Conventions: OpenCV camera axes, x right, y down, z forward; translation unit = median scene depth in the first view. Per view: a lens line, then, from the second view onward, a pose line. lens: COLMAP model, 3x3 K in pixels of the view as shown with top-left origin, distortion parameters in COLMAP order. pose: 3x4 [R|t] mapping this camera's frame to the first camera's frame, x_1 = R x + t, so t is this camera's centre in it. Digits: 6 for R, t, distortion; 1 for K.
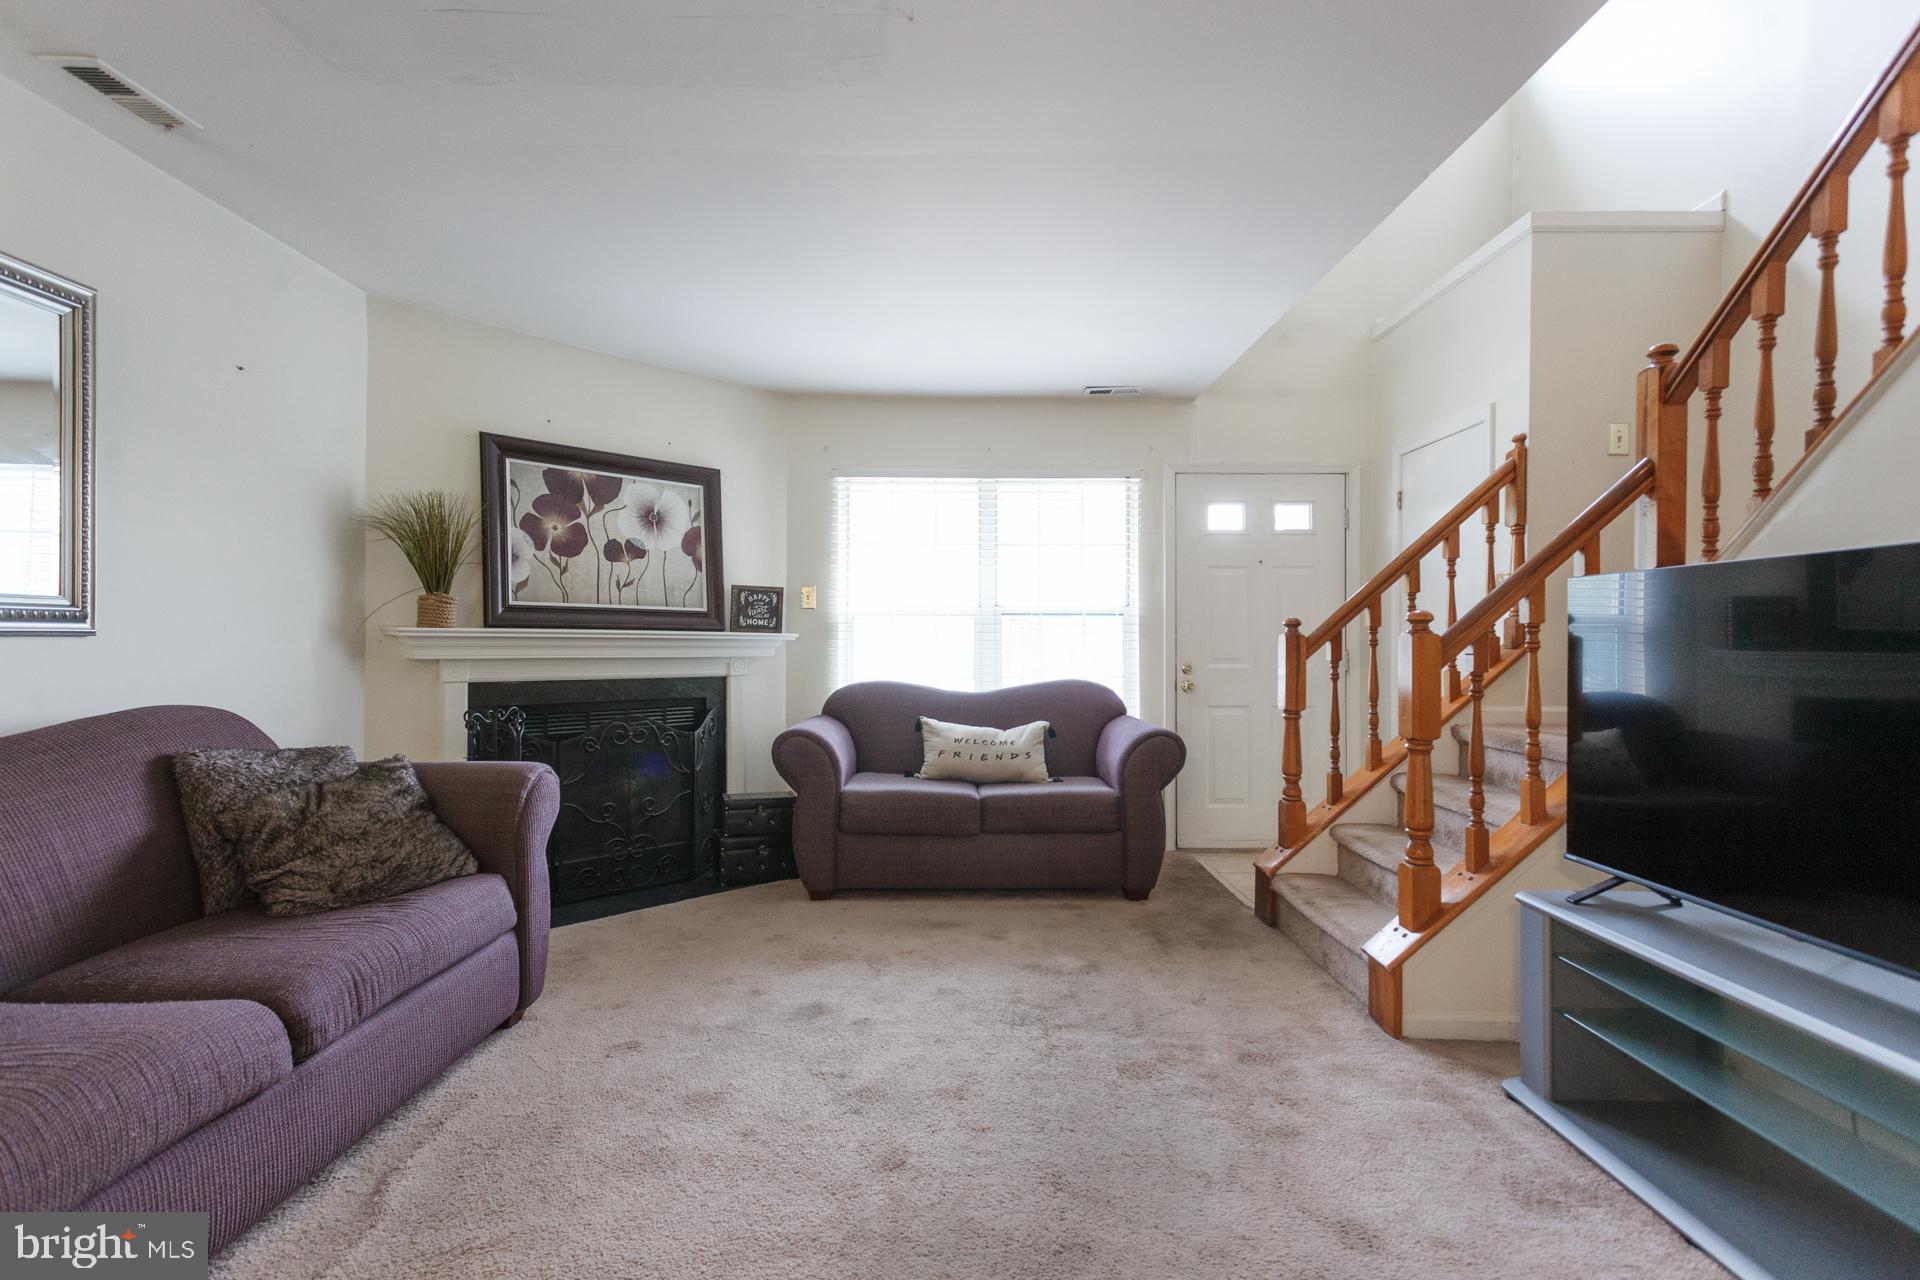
lens RADIAL K [[909.7, 0, 956.6], [0, 909.7, 643.6], [0, 0, 1]] dist [0.012391, -0.001041]
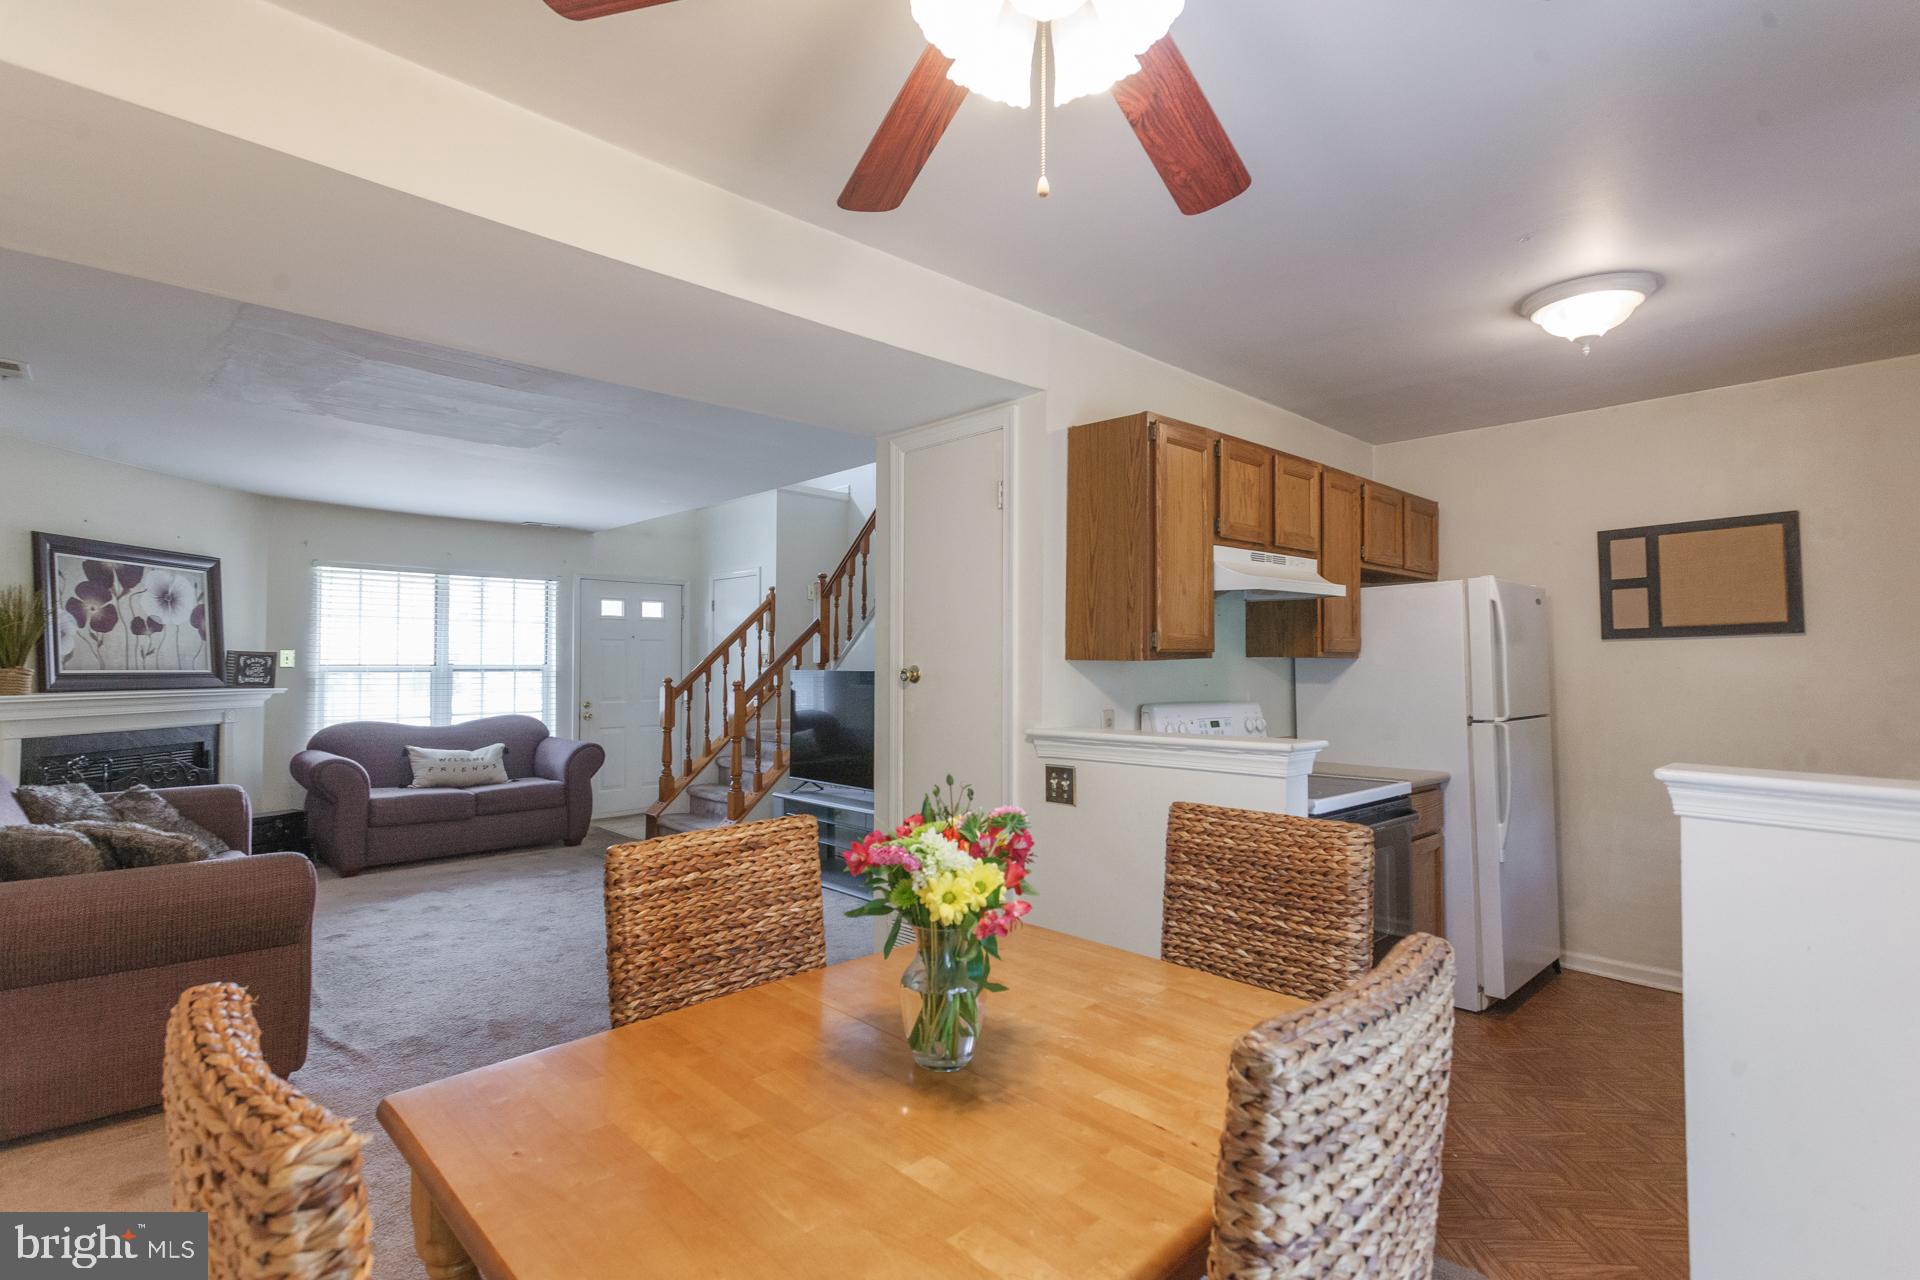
lens RADIAL K [[949.7, 0, 935.0], [0, 949.7, 642.2], [0, 0, 1]] dist [0.027716, 0.000016]
pose [[0.743287, 0.012345, 0.668859, -0.478794], [0.001904, 0.999787, -0.020570, -0.054107], [-0.668970, 0.016563, 0.743105, -0.737312]]
